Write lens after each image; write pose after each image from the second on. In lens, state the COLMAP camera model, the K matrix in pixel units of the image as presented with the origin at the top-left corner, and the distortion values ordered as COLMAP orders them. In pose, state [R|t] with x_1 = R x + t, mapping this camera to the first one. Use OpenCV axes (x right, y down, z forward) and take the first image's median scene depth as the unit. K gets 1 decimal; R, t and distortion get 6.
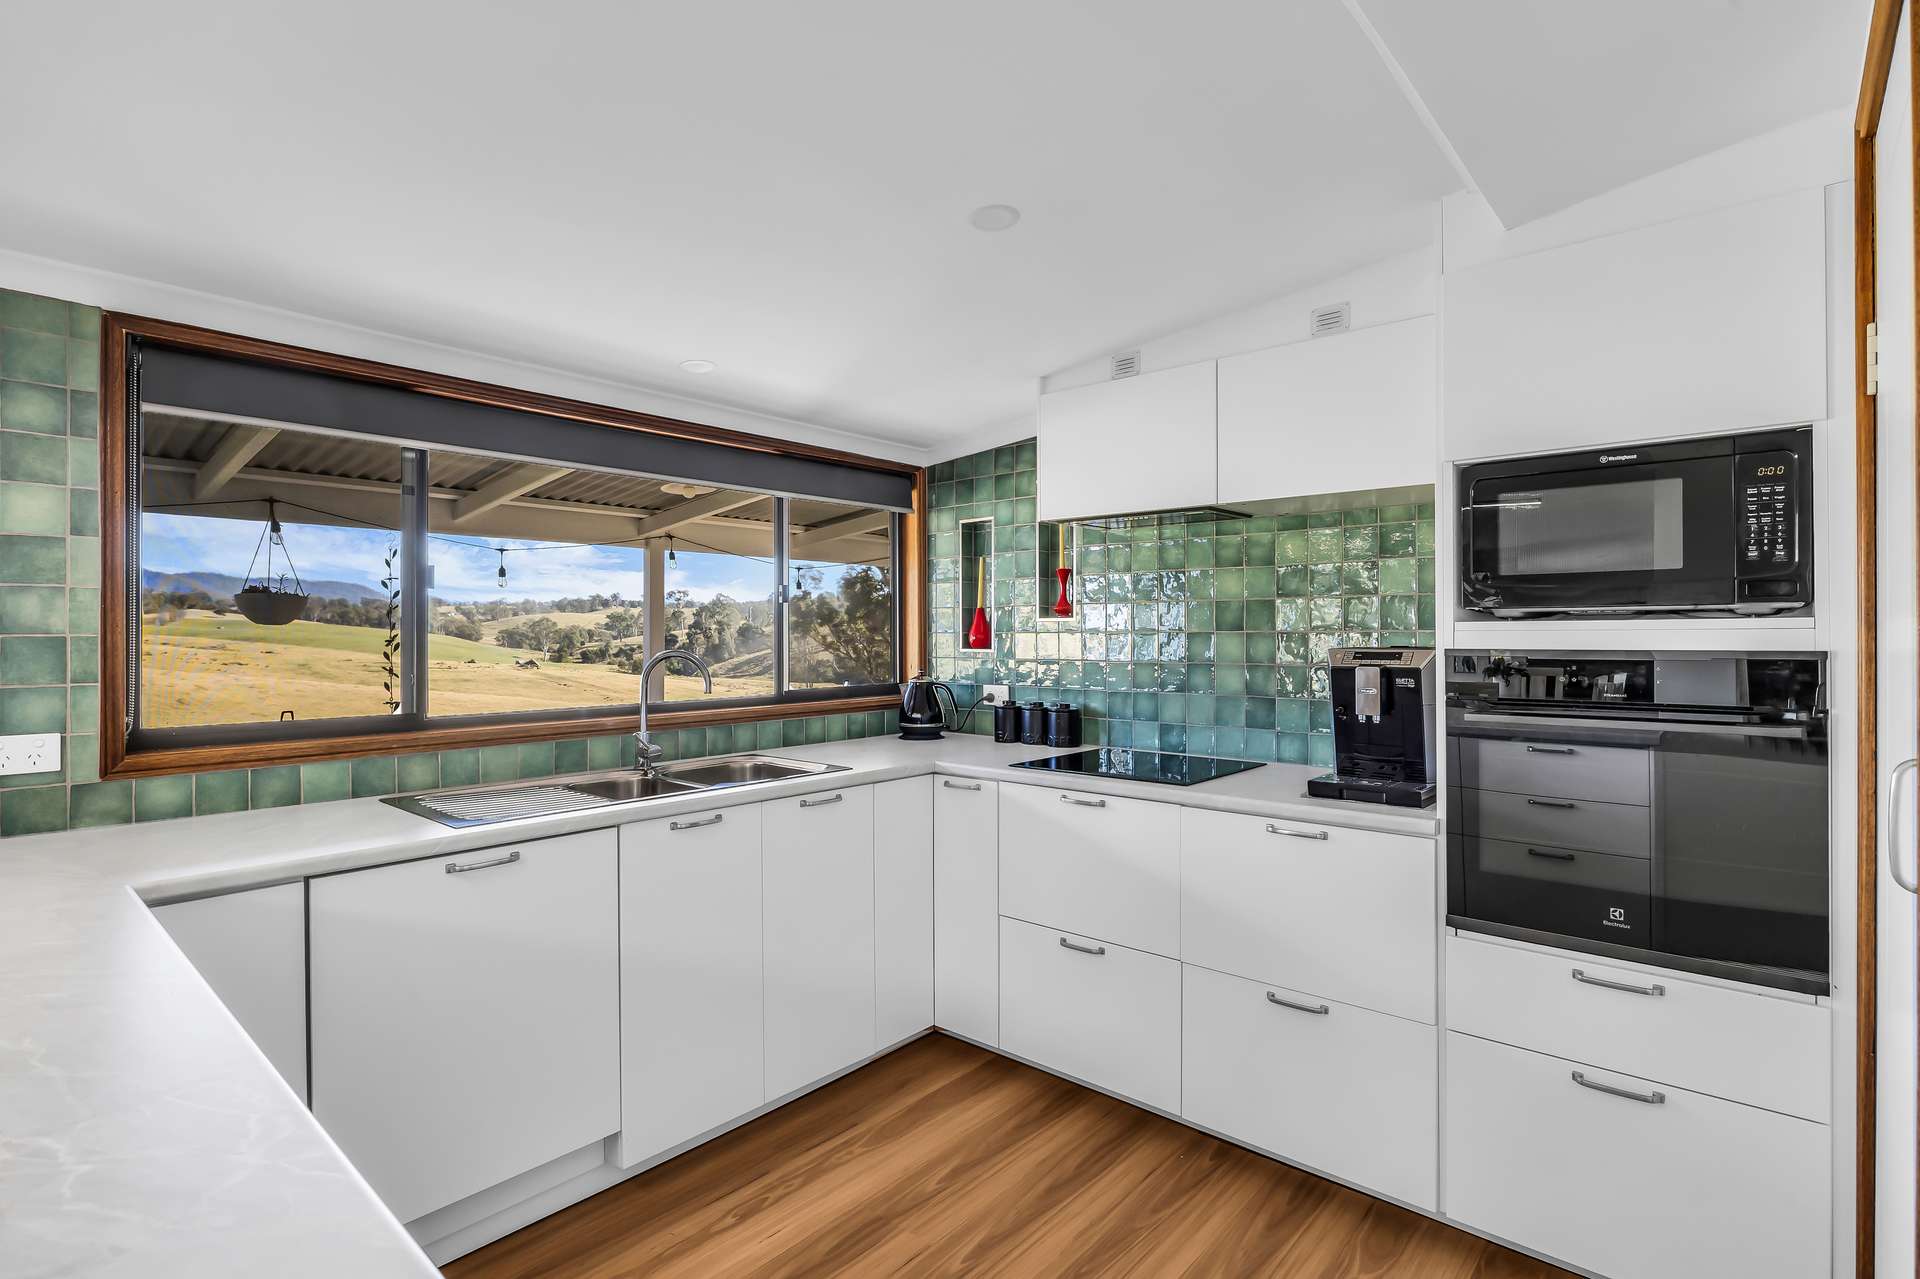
lens RADIAL K [[930.8, 0, 952.0], [0, 930.8, 638.4], [0, 0, 1]] dist [-0.003322, -0.000154]
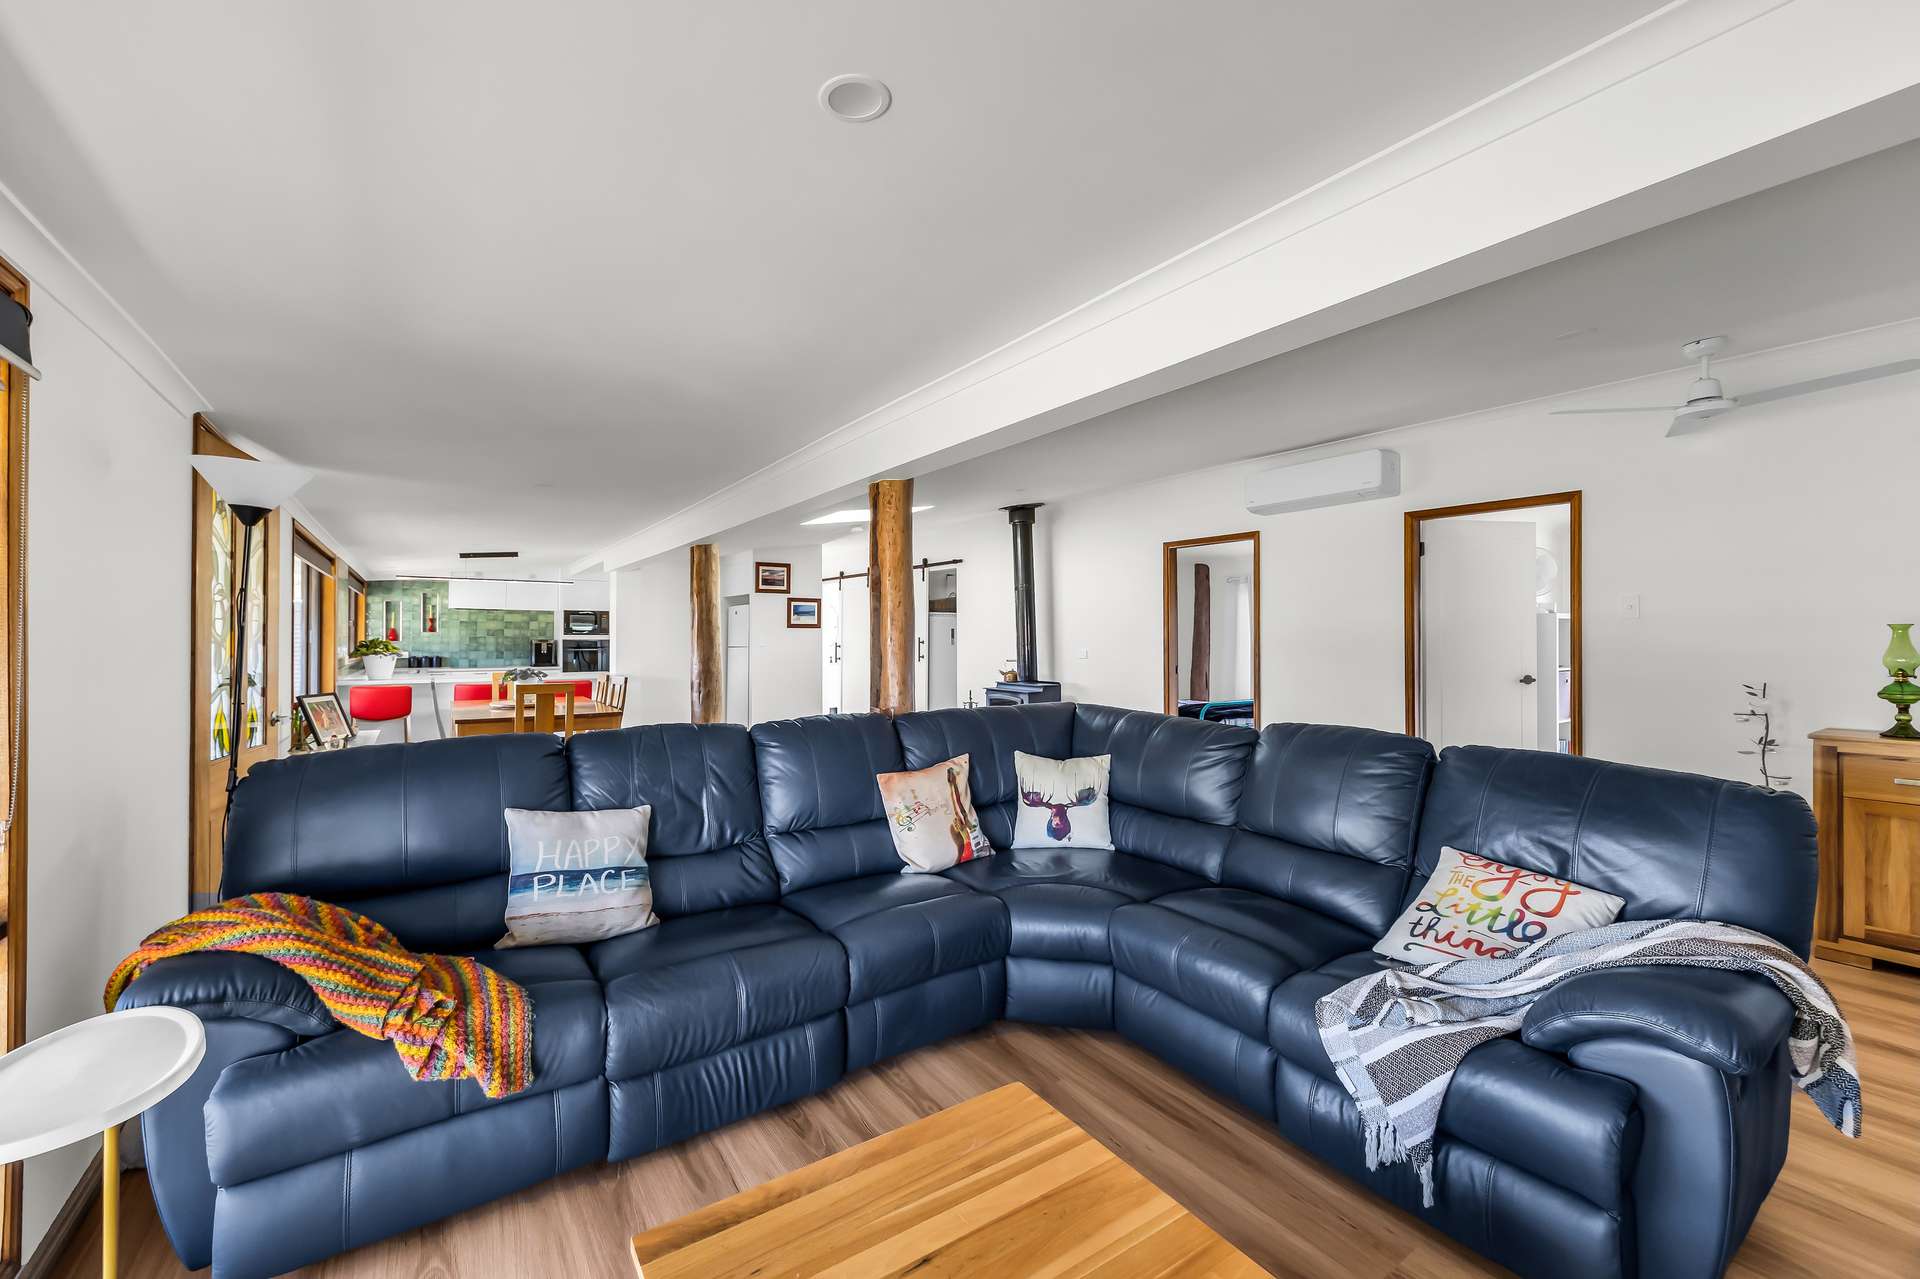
lens RADIAL K [[771.3, 0, 962.5], [0, 771.3, 640.4], [0, 0, 1]] dist [0.002249, 0.000042]
pose [[0.223900, 0.002445, 0.974609, -2.194257], [0.001560, 0.999995, -0.002867, 0.020886], [-0.974611, 0.002163, 0.223895, -1.554550]]
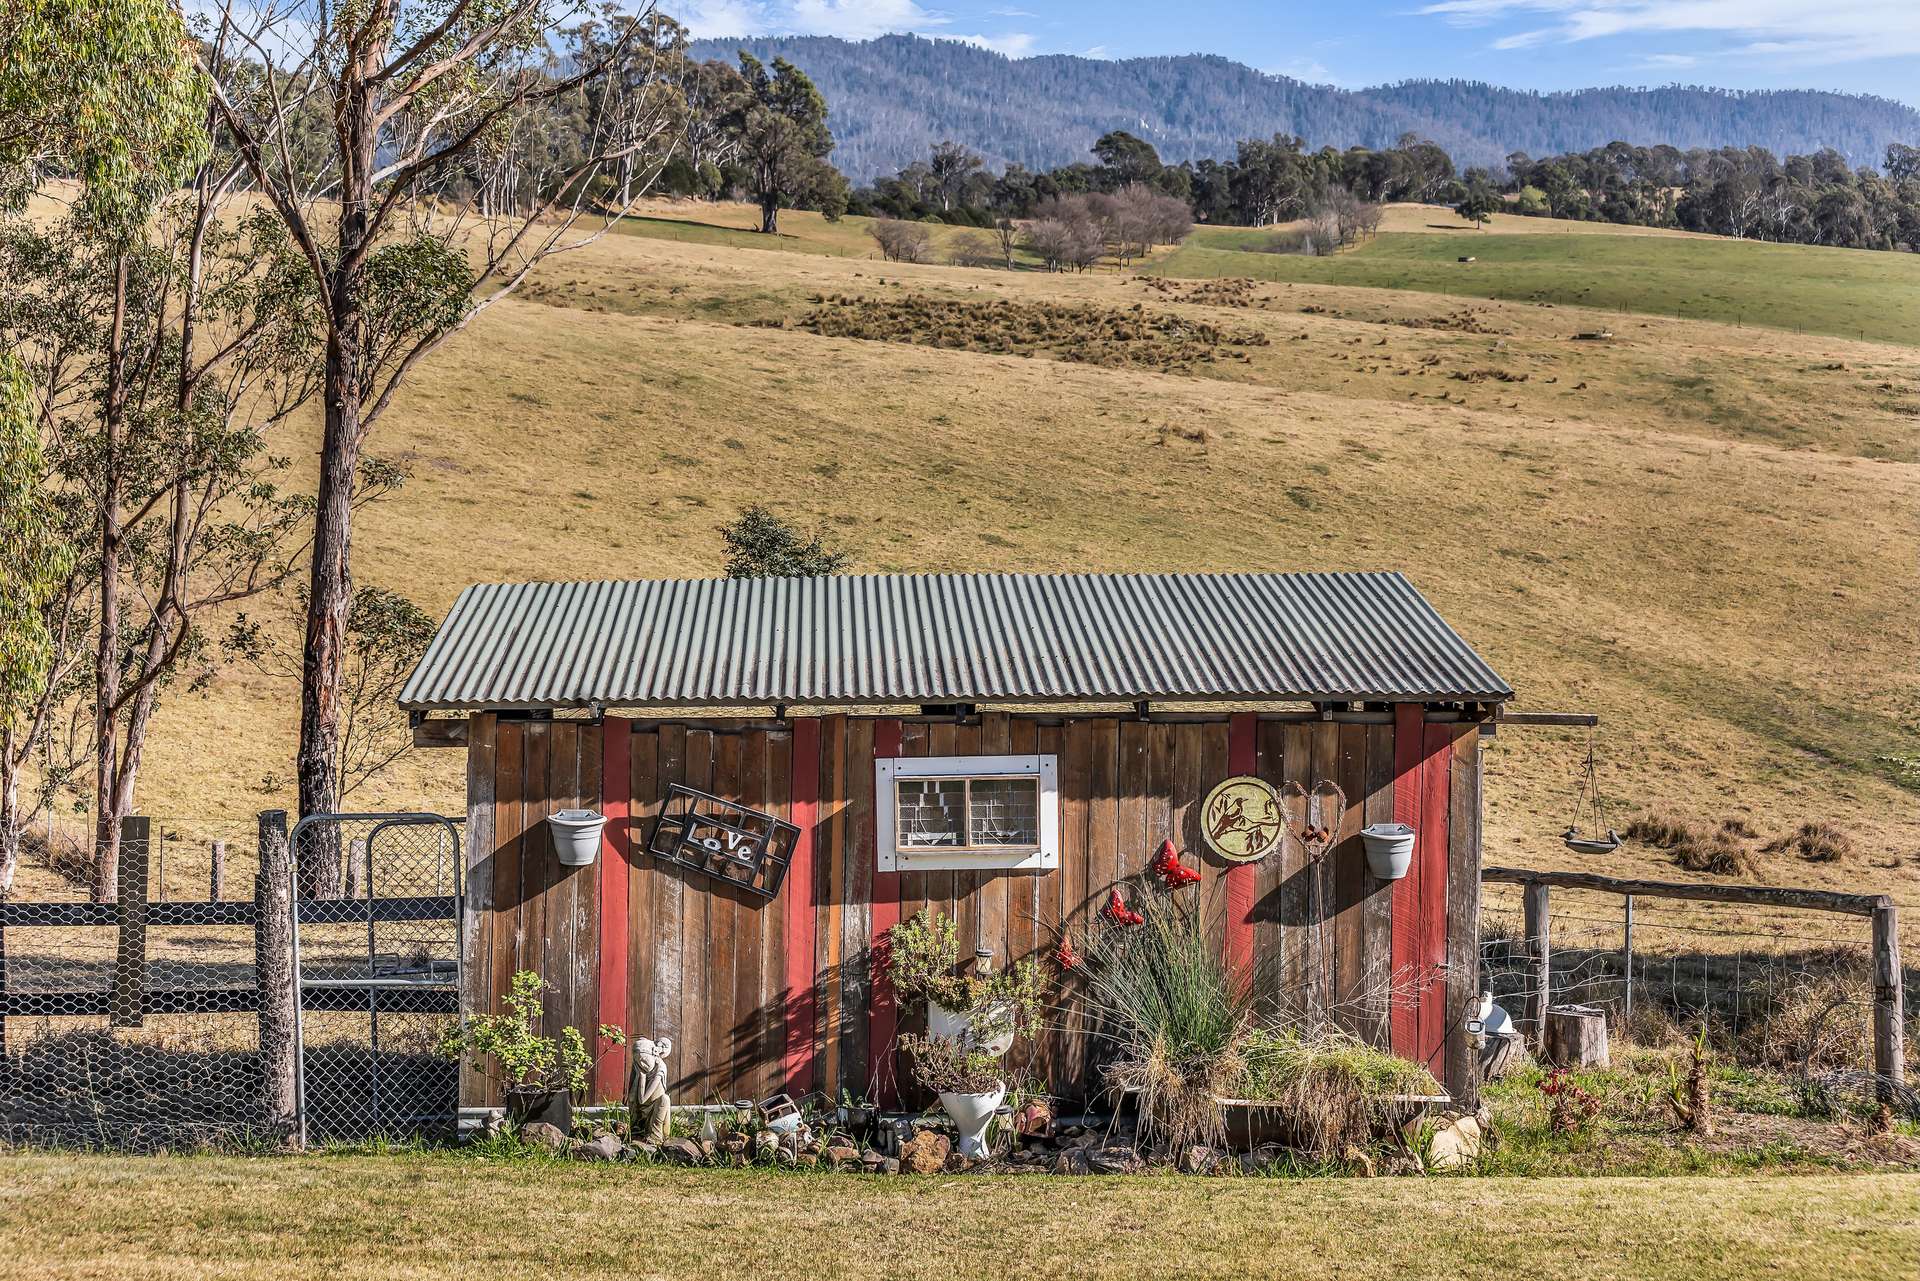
lens RADIAL K [[3910.0, 0, 959.9], [0, 3910.0, 639.9], [0, 0, 1]] dist [-0.030463, 0.000000]
pose [[0.697981, 0.057115, -0.713835, -1.752794], [0.006392, 0.996278, 0.085963, 0.278925], [0.716088, -0.064563, 0.695018, 3.196379]]
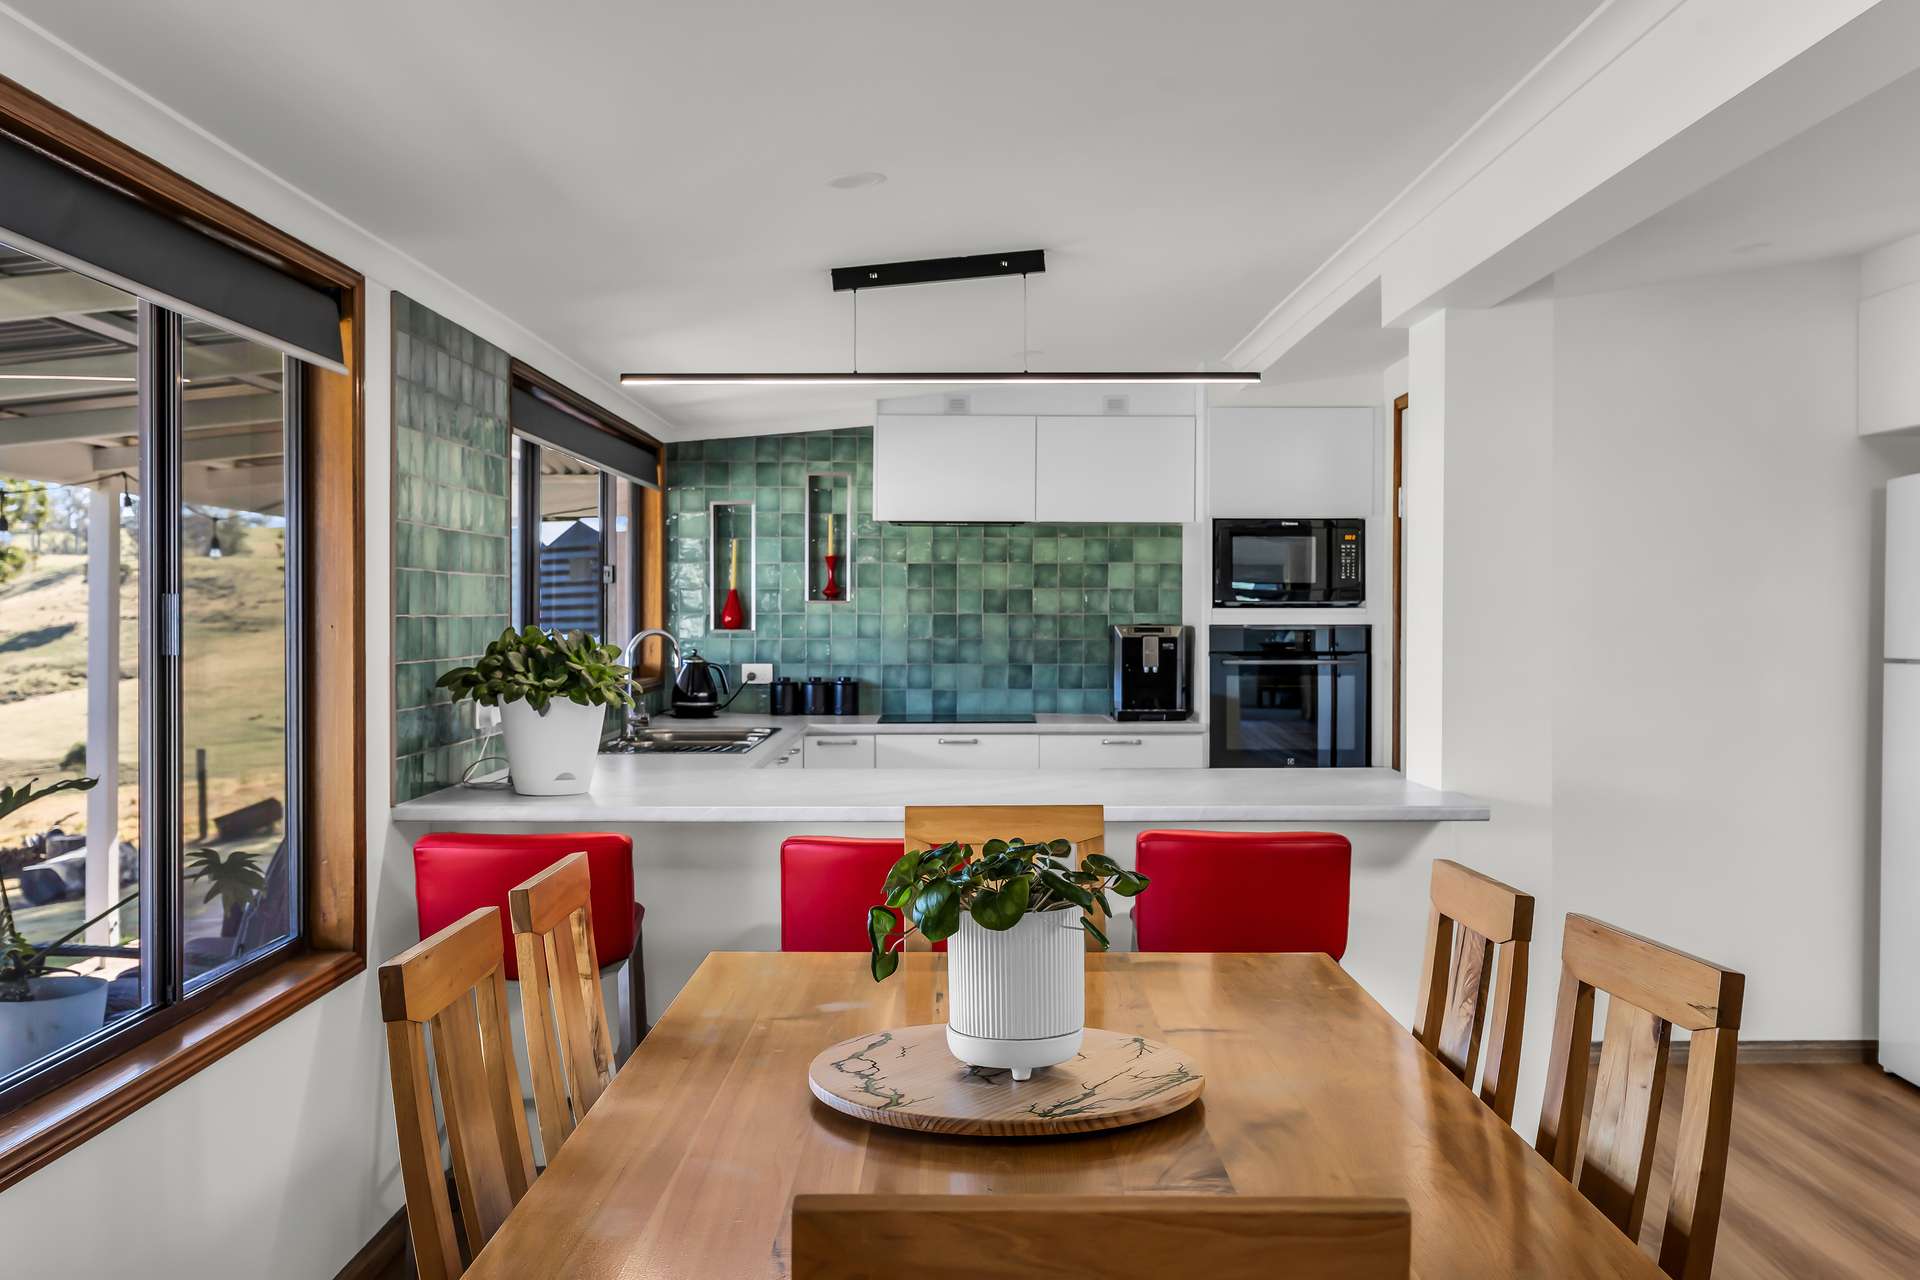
lens RADIAL K [[1826.8, 0, 961.1], [0, 1826.8, 636.0], [0, 0, 1]] dist [-0.003560, 0.000000]
pose [[0.740174, -0.003557, 0.672406, -1.172295], [0.000361, 0.999988, 0.004893, 0.009128], [-0.672416, -0.003379, 0.740166, -0.672464]]
